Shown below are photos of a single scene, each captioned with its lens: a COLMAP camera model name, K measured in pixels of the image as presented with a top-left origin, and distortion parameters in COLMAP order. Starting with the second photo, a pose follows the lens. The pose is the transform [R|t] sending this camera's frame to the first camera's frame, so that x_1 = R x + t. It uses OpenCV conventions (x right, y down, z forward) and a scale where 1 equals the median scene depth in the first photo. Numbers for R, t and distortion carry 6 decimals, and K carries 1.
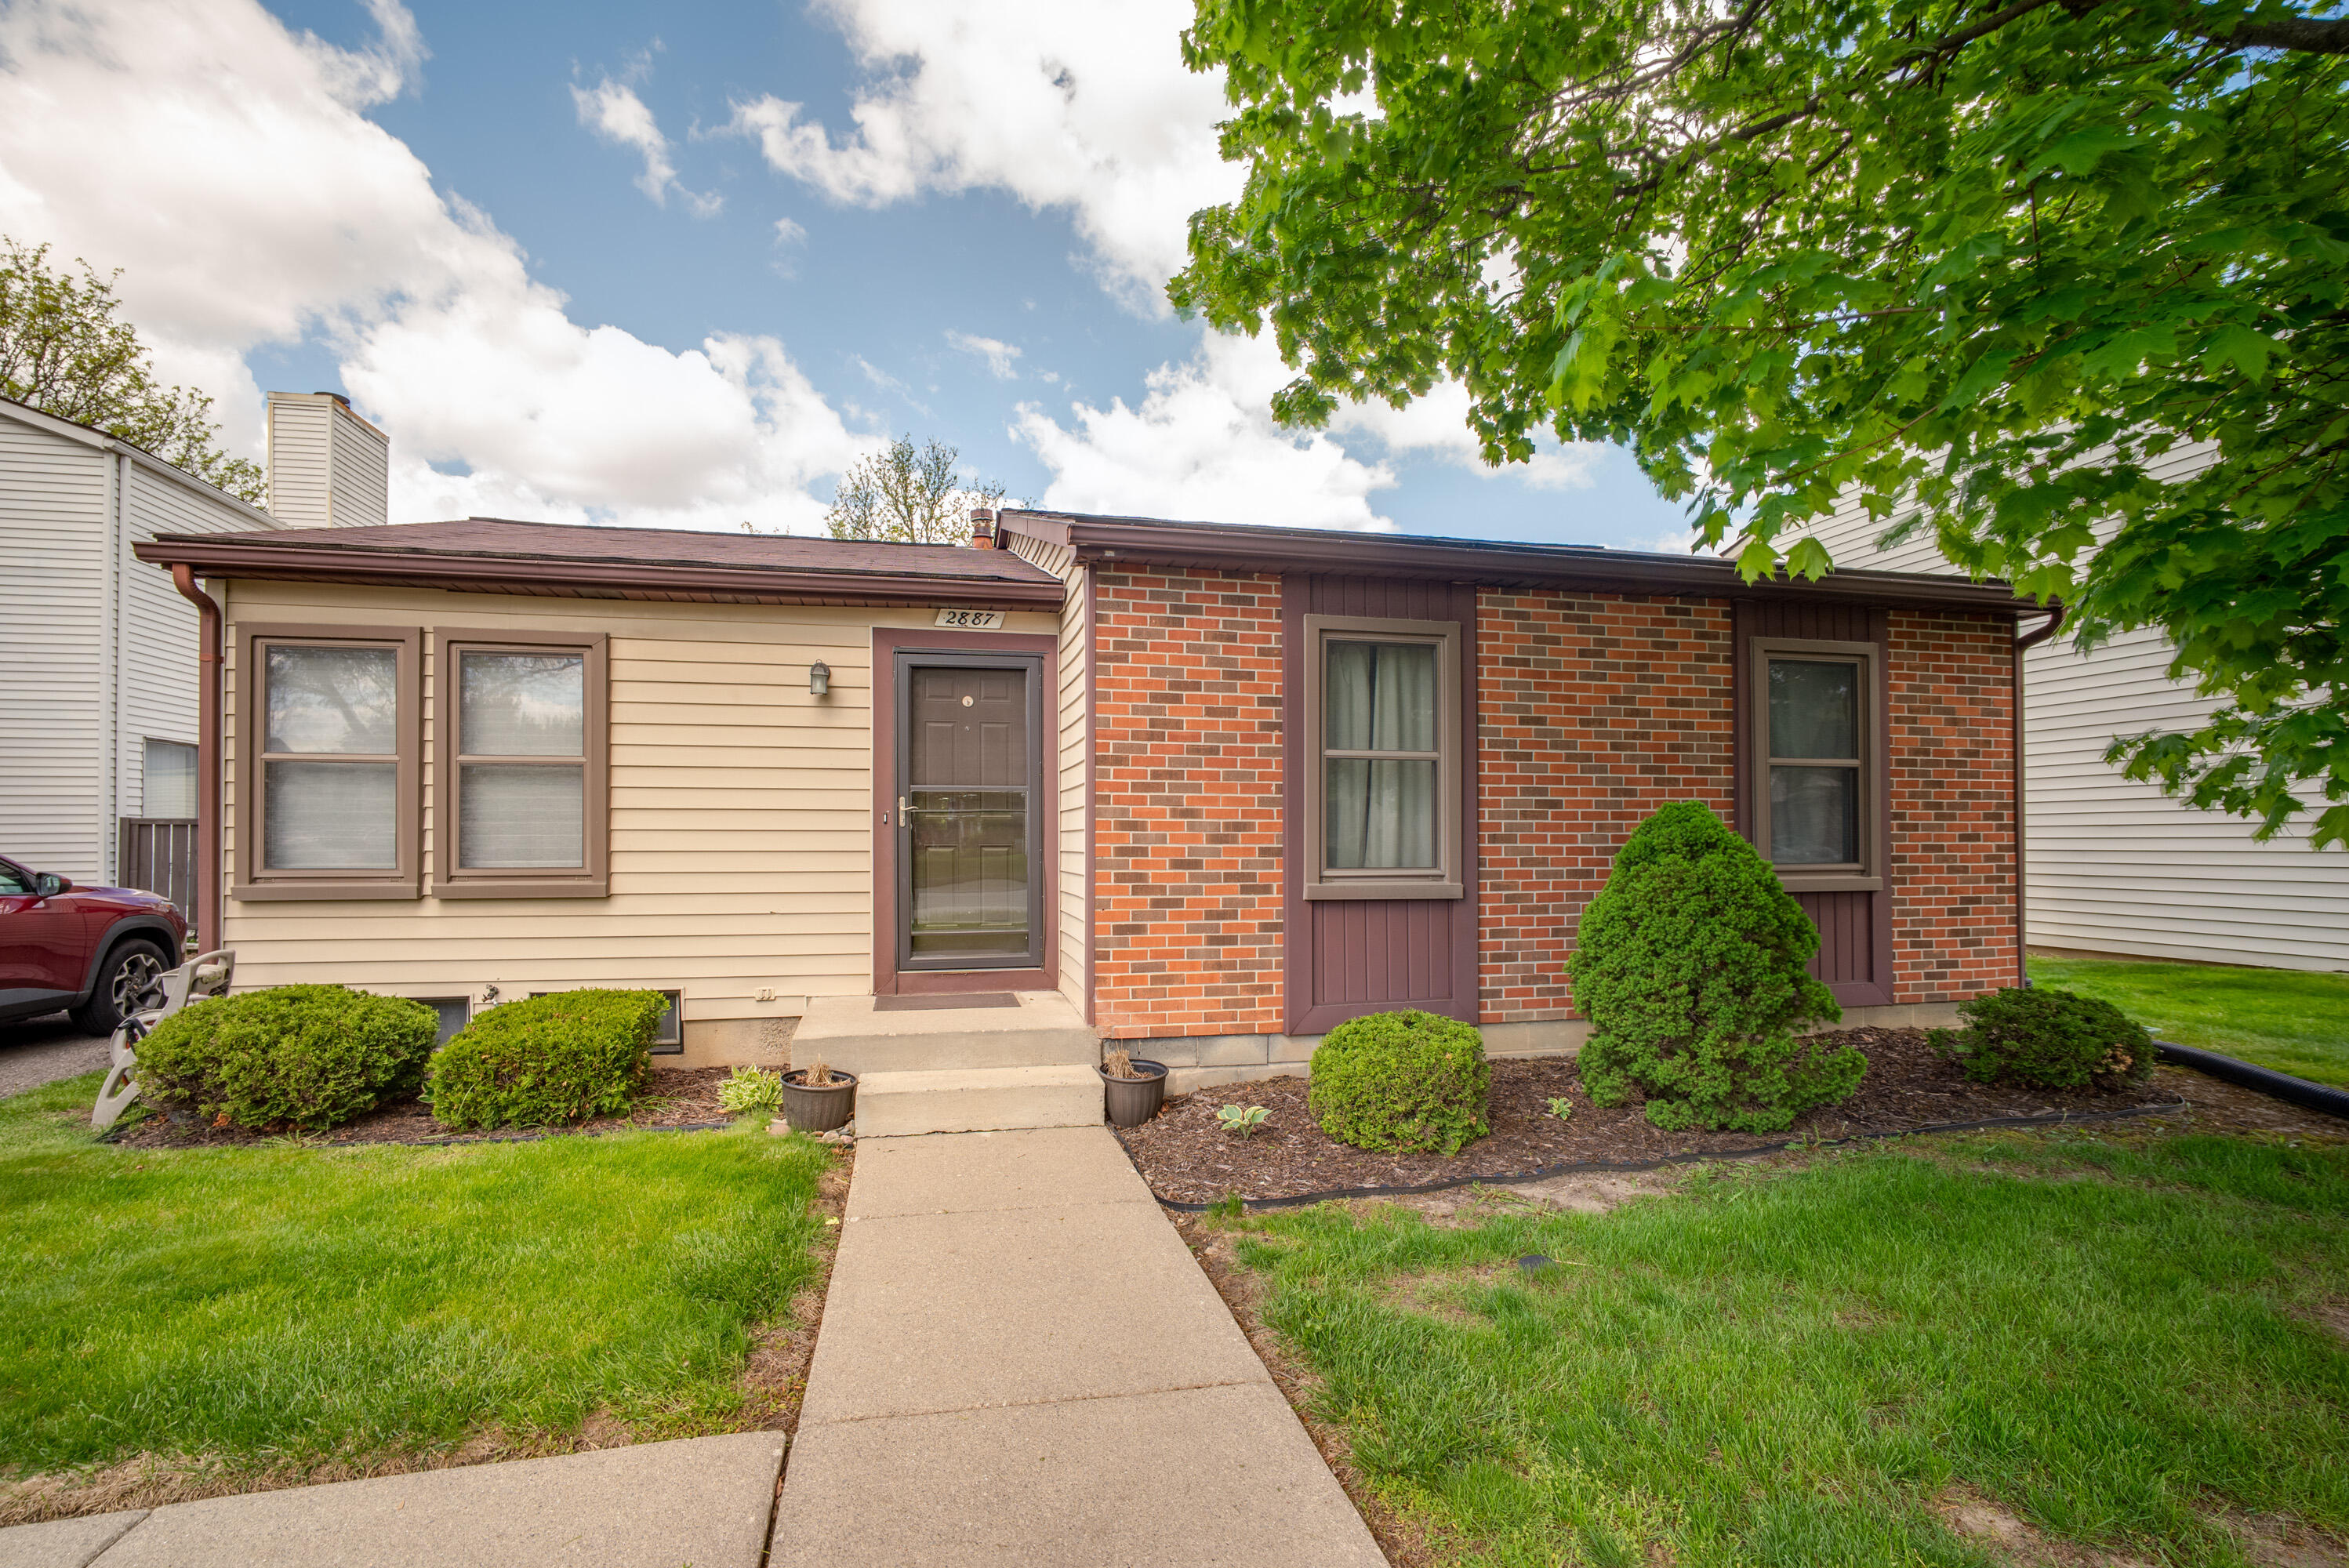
lens RADIAL K [[989.8, 0, 1177.4], [0, 989.8, 811.0], [0, 0, 1]] dist [-0.024169, 0.000080]
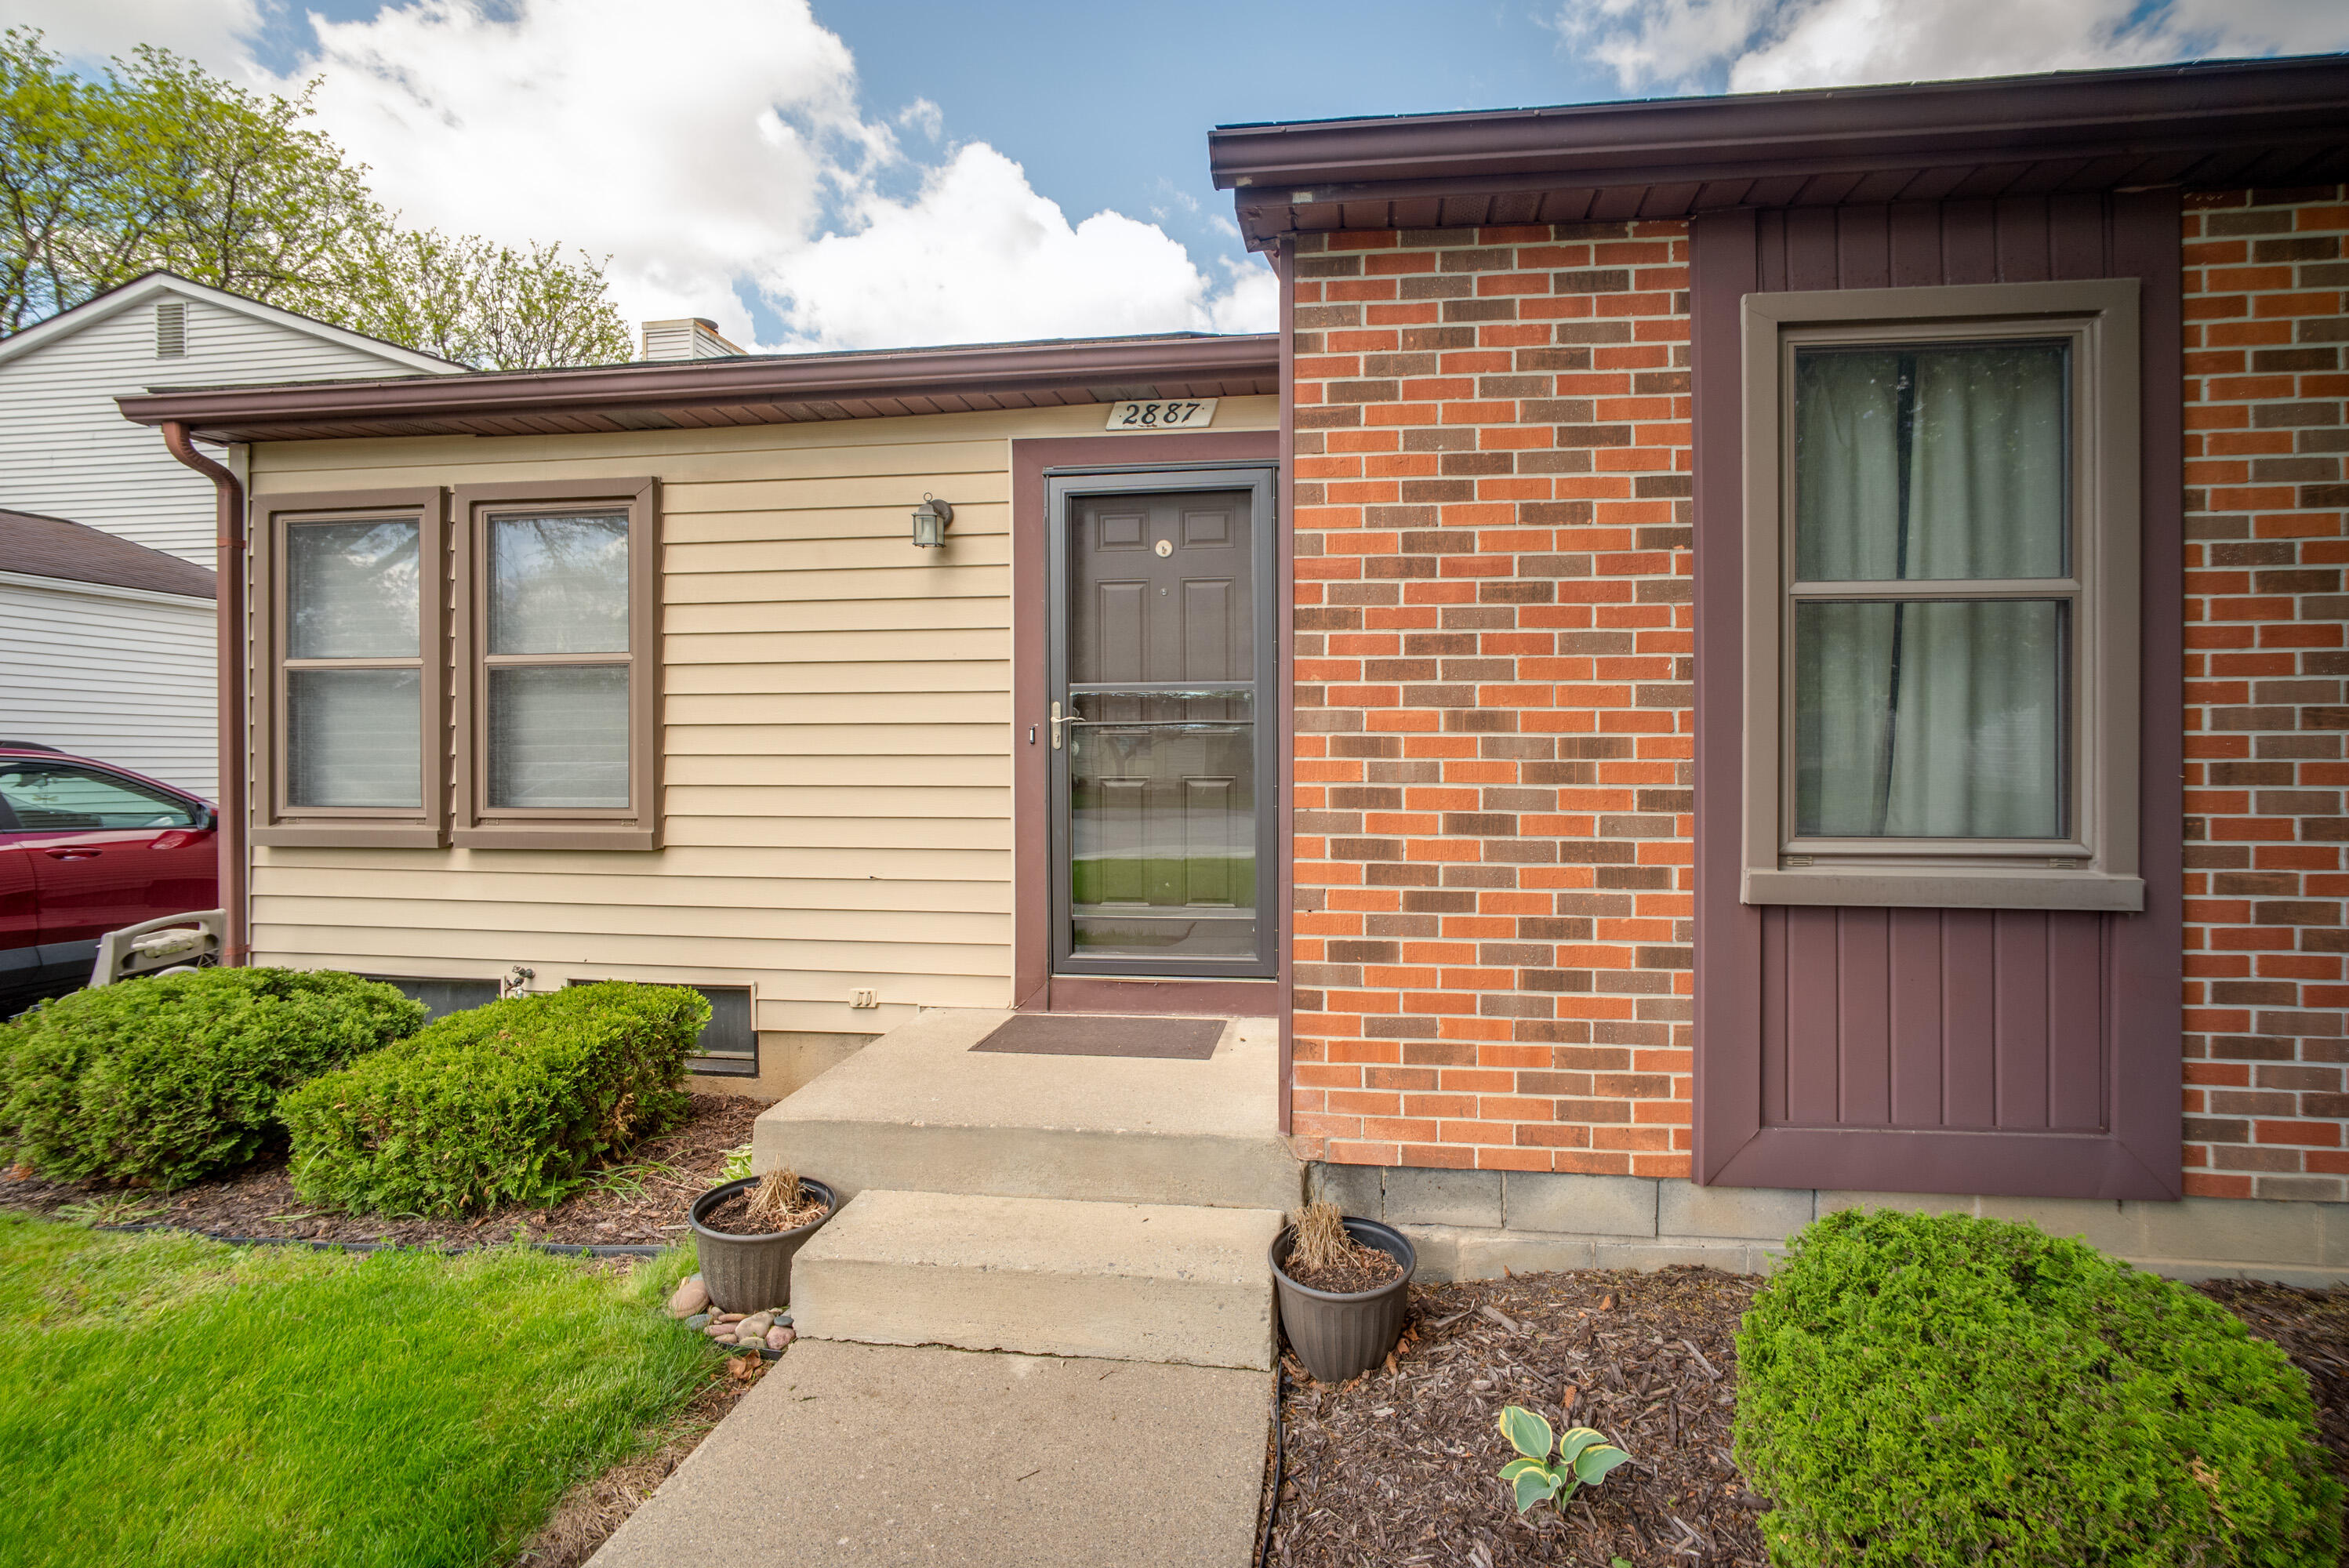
lens RADIAL K [[1162.9, 0, 1178.9], [0, 1162.9, 756.5], [0, 0, 1]] dist [-0.045793, 0.027775]
pose [[0.938024, -0.000785, -0.346568, 0.066642], [0.009420, 0.999686, 0.023232, 0.004830], [0.346441, -0.025057, 0.937737, 0.394437]]
